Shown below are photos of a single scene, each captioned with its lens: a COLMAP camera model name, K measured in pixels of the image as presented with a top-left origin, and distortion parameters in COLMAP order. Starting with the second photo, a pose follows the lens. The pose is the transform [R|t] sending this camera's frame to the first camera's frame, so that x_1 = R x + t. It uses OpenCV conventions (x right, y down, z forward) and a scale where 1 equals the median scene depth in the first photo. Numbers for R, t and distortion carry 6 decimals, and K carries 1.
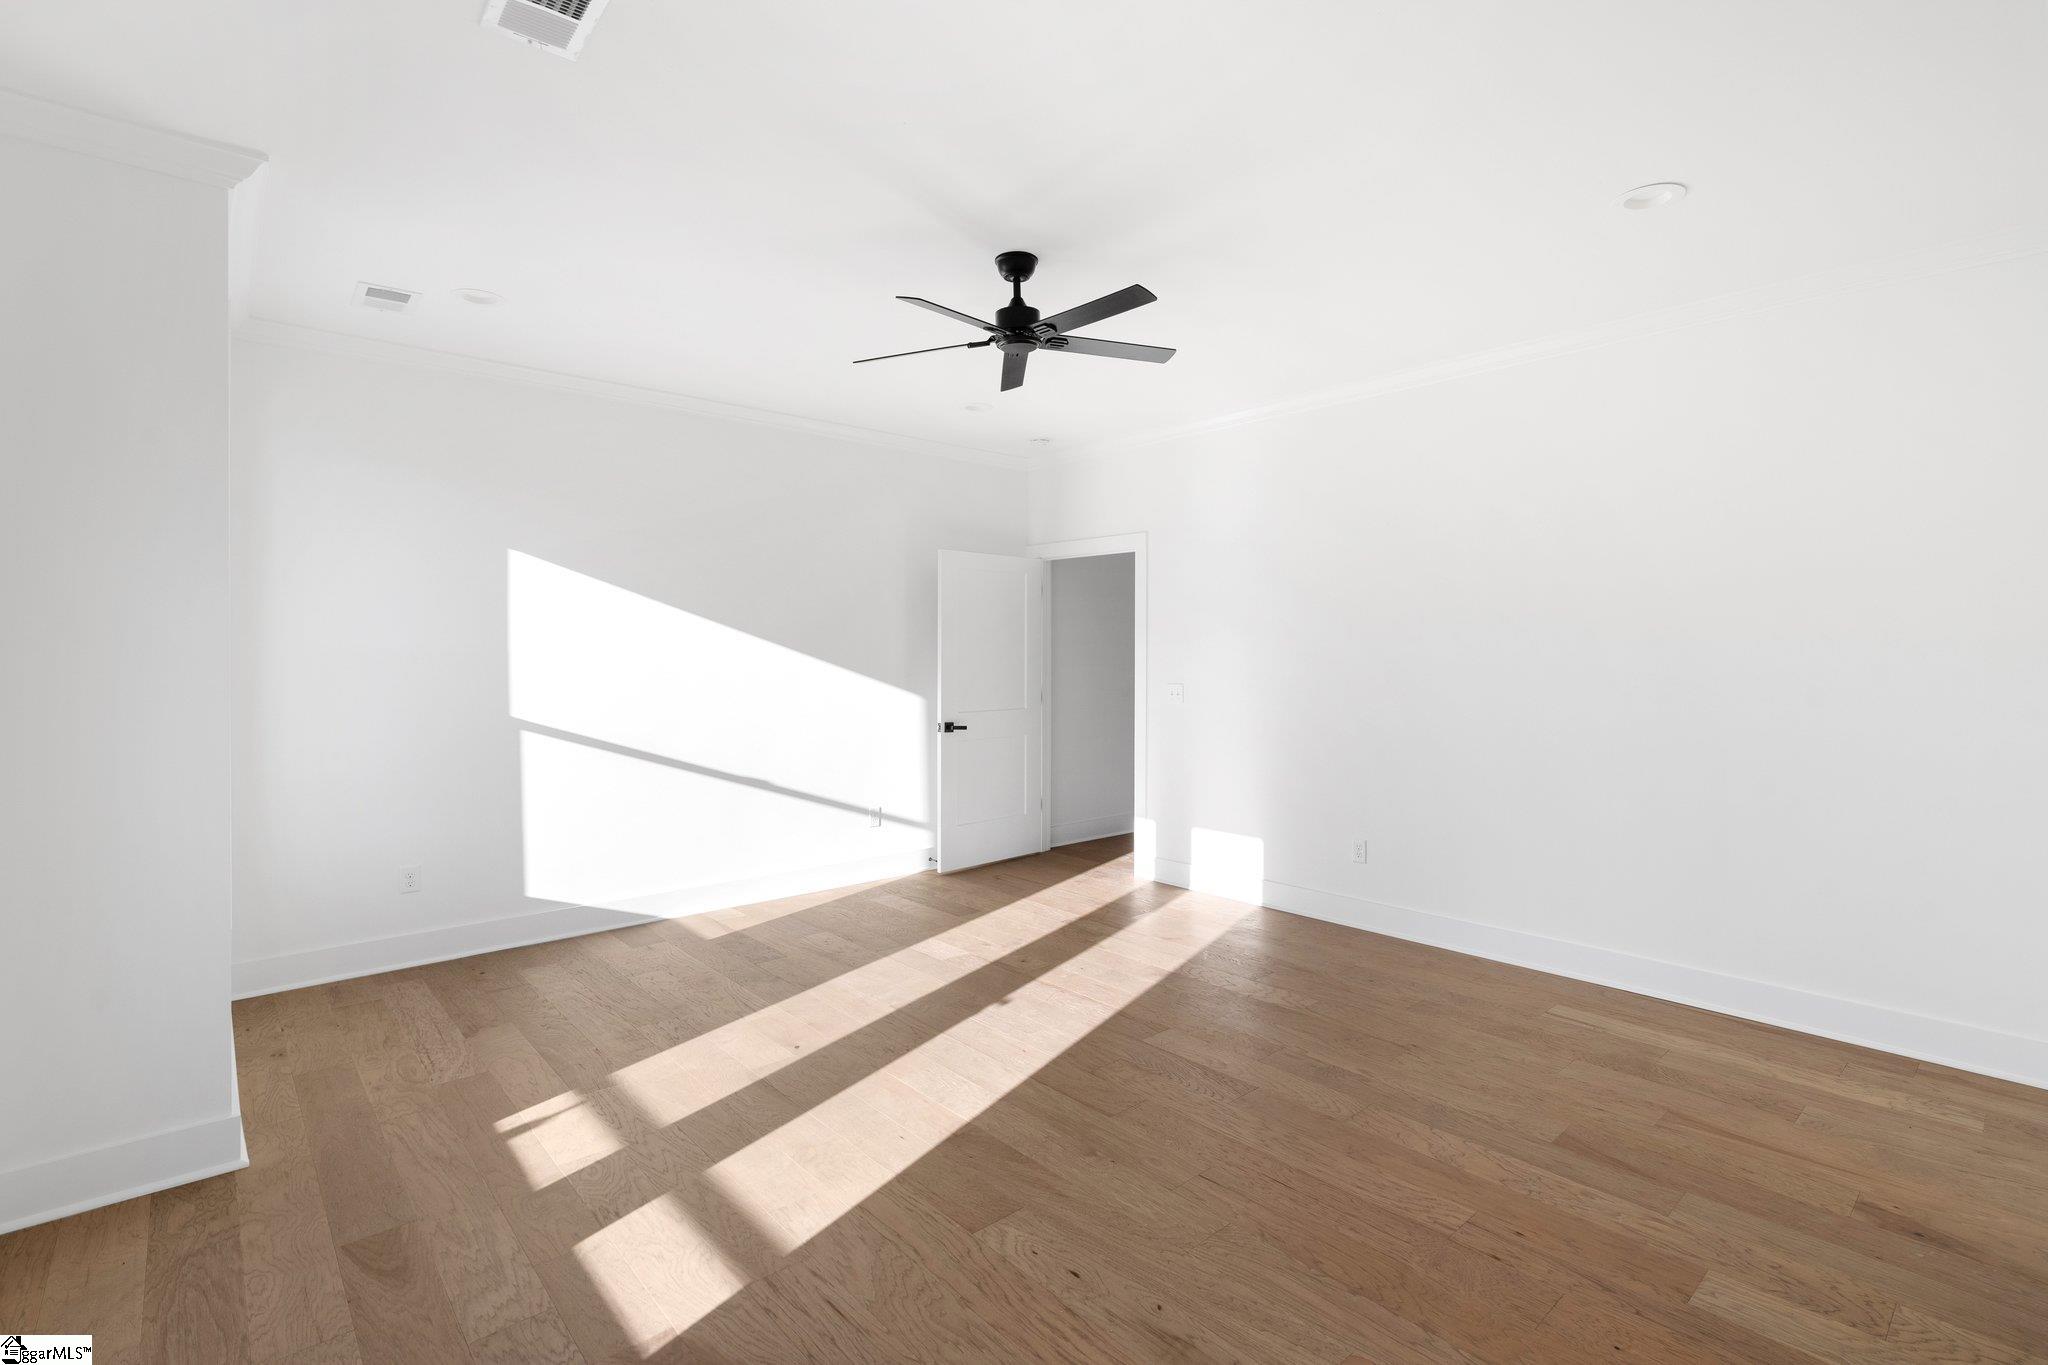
lens RADIAL K [[933.7, 0, 988.5], [0, 933.7, 679.7], [0, 0, 1]] dist [-0.005758, 0.000034]
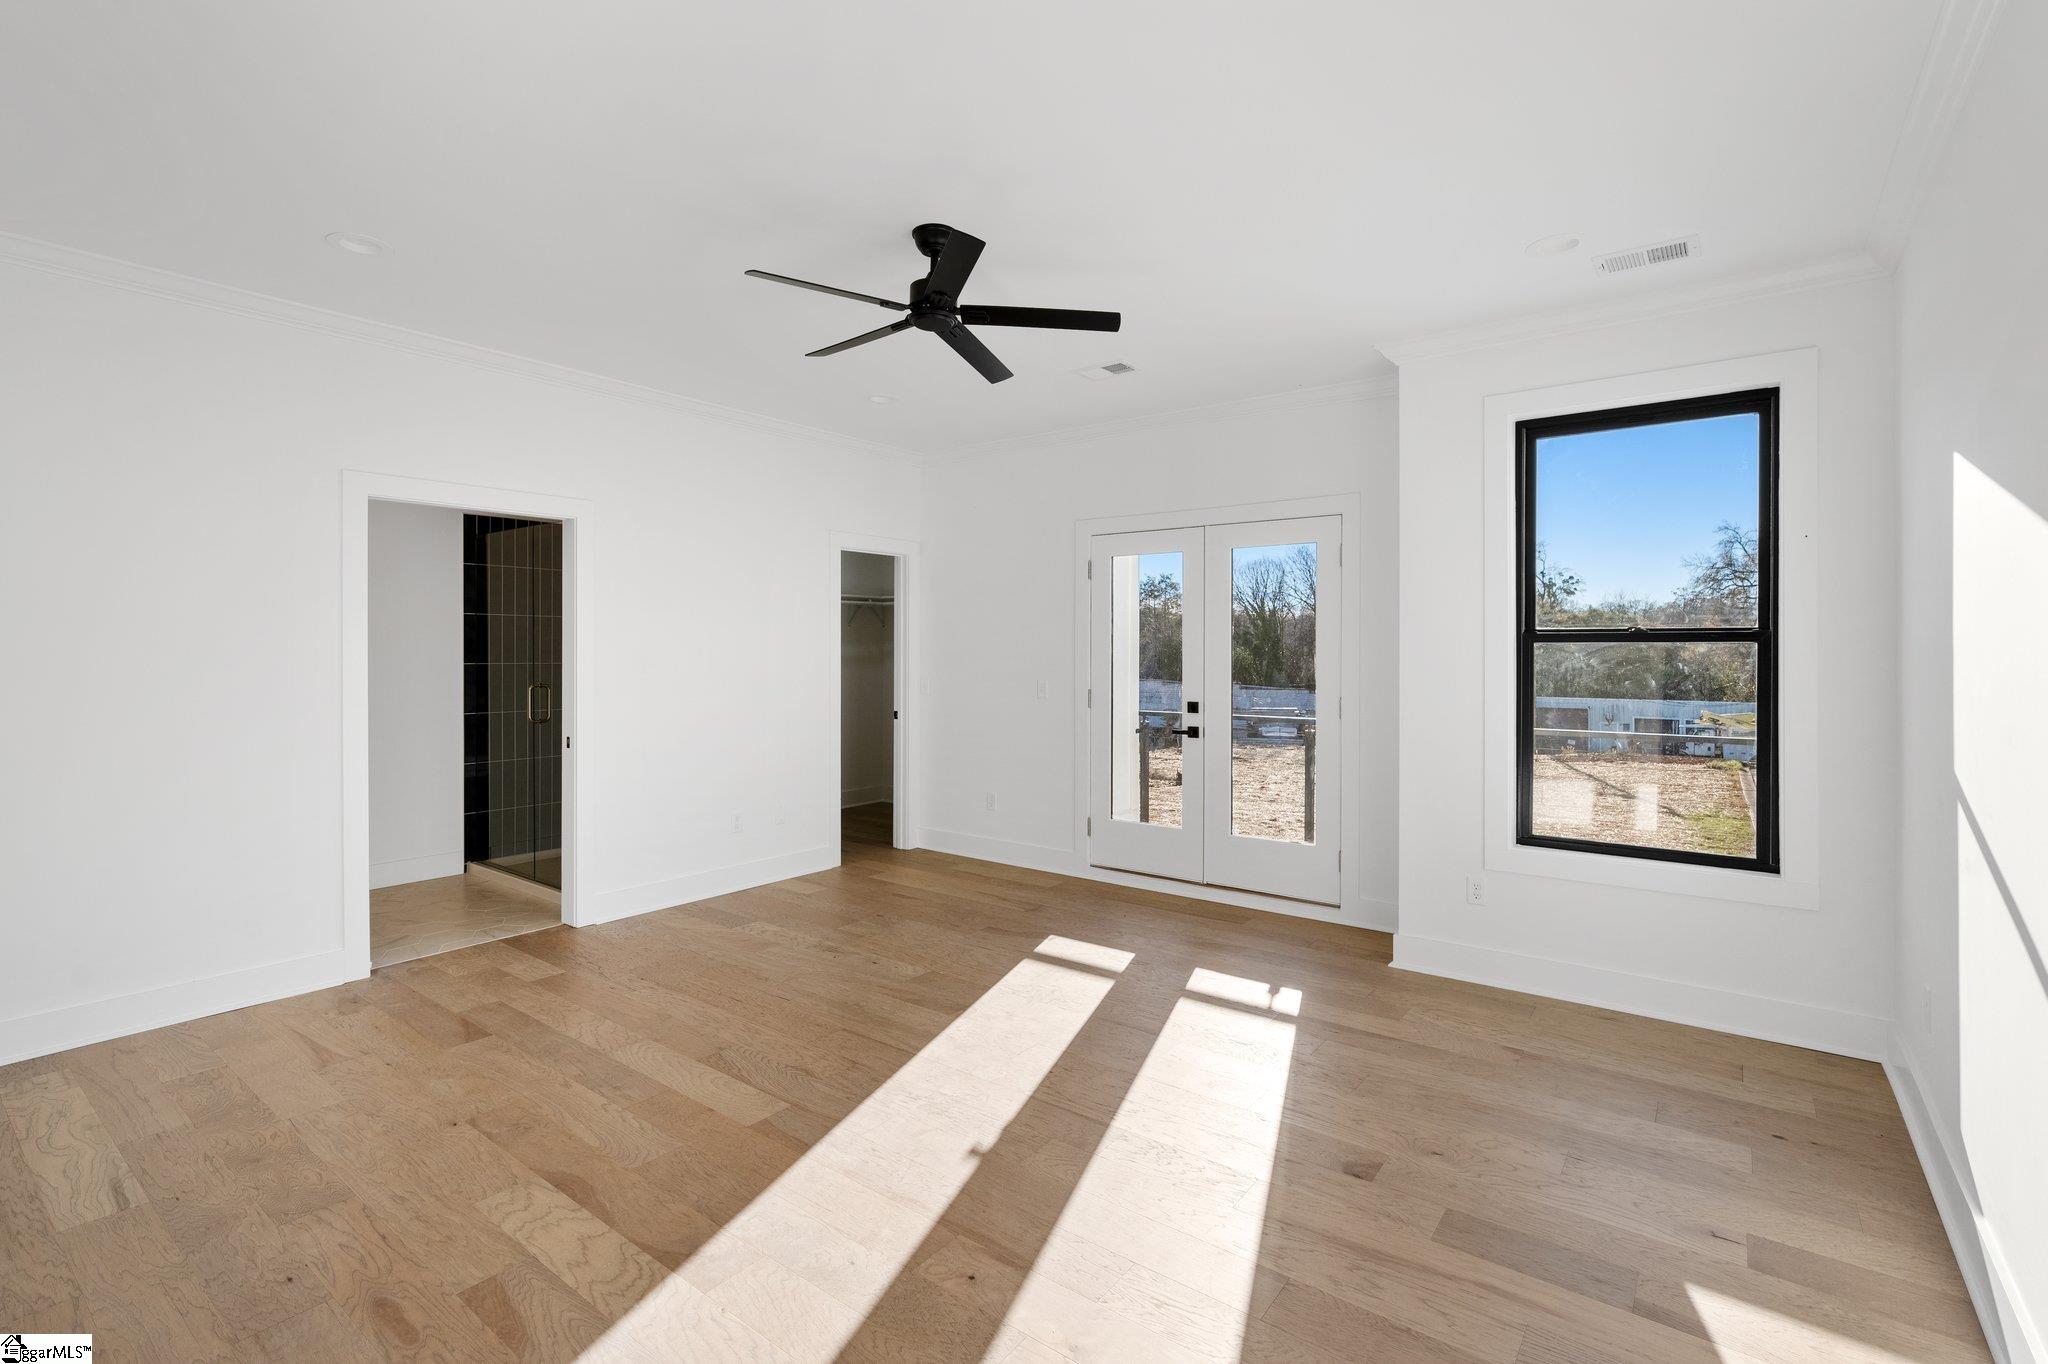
lens RADIAL K [[933.7, 0, 988.5], [0, 933.7, 679.2], [0, 0, 1]] dist [-0.005758, 0.000034]
pose [[-0.979357, 0.004437, -0.202088, 0.175425], [-0.007635, 0.998234, 0.058916, -0.053927], [0.201993, 0.059242, -0.977594, 2.033941]]
